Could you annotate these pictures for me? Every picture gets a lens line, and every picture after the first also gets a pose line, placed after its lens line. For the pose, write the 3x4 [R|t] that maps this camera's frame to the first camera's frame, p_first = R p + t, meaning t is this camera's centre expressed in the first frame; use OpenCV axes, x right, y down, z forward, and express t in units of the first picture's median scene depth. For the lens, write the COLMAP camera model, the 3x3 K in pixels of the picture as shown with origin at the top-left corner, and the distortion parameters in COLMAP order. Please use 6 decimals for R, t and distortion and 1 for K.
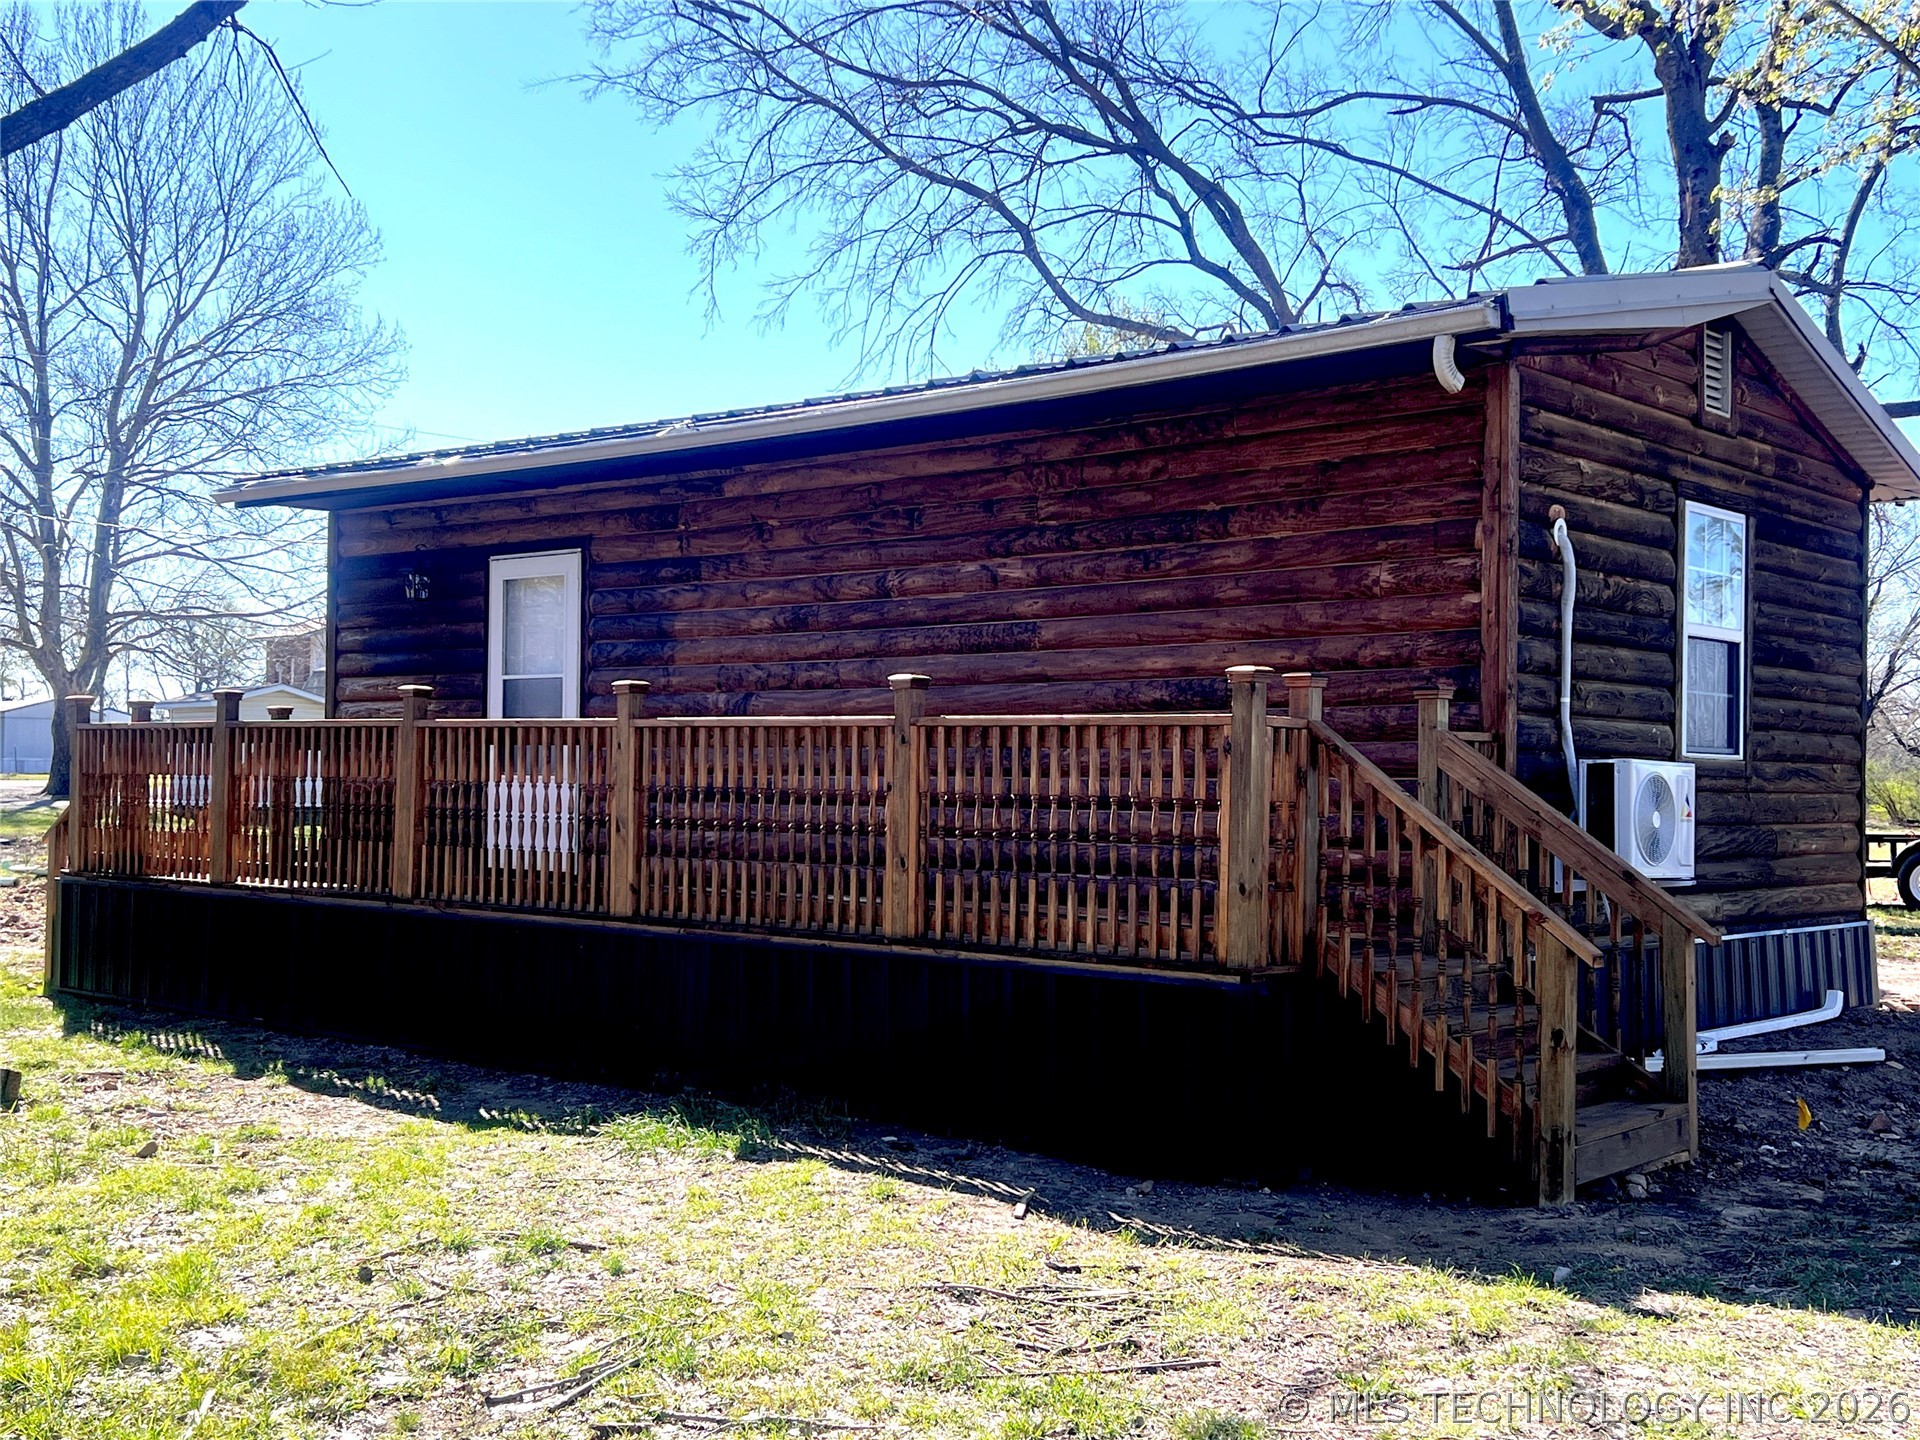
lens RADIAL K [[2196.8, 0, 958.2], [0, 2196.8, 711.0], [0, 0, 1]] dist [0.025876, 0.000000]
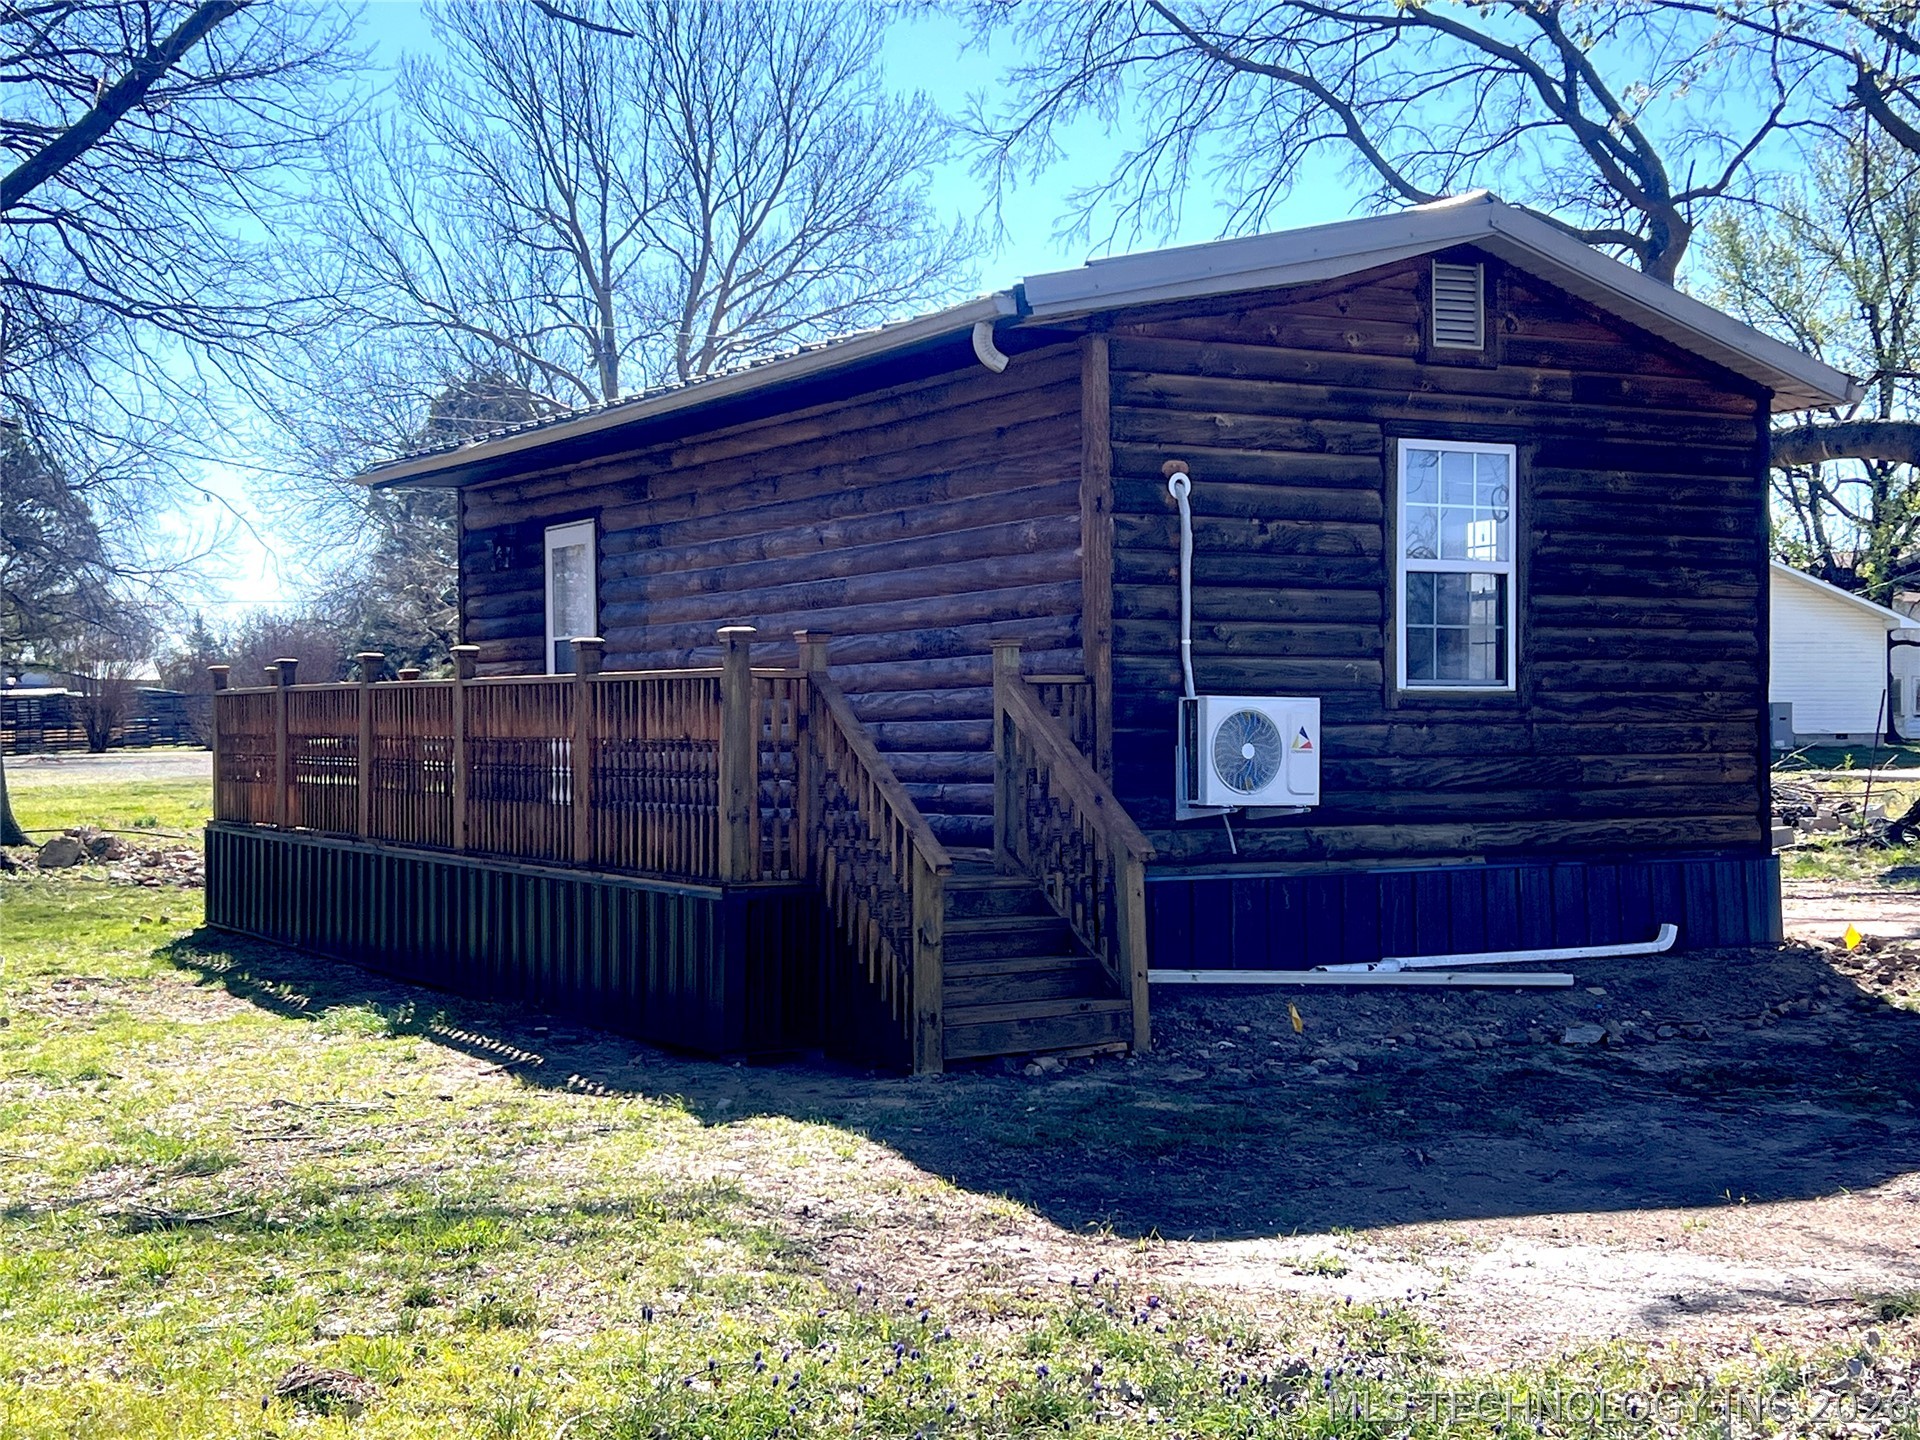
lens RADIAL K [[2635.8, 0, 962.4], [0, 2635.8, 724.0], [0, 0, 1]] dist [0.162213, 0.000000]
pose [[0.946659, -0.018788, -0.321689, 0.505896], [0.028909, 0.999225, 0.026714, -0.002116], [0.320938, -0.034589, 0.946468, -0.222873]]
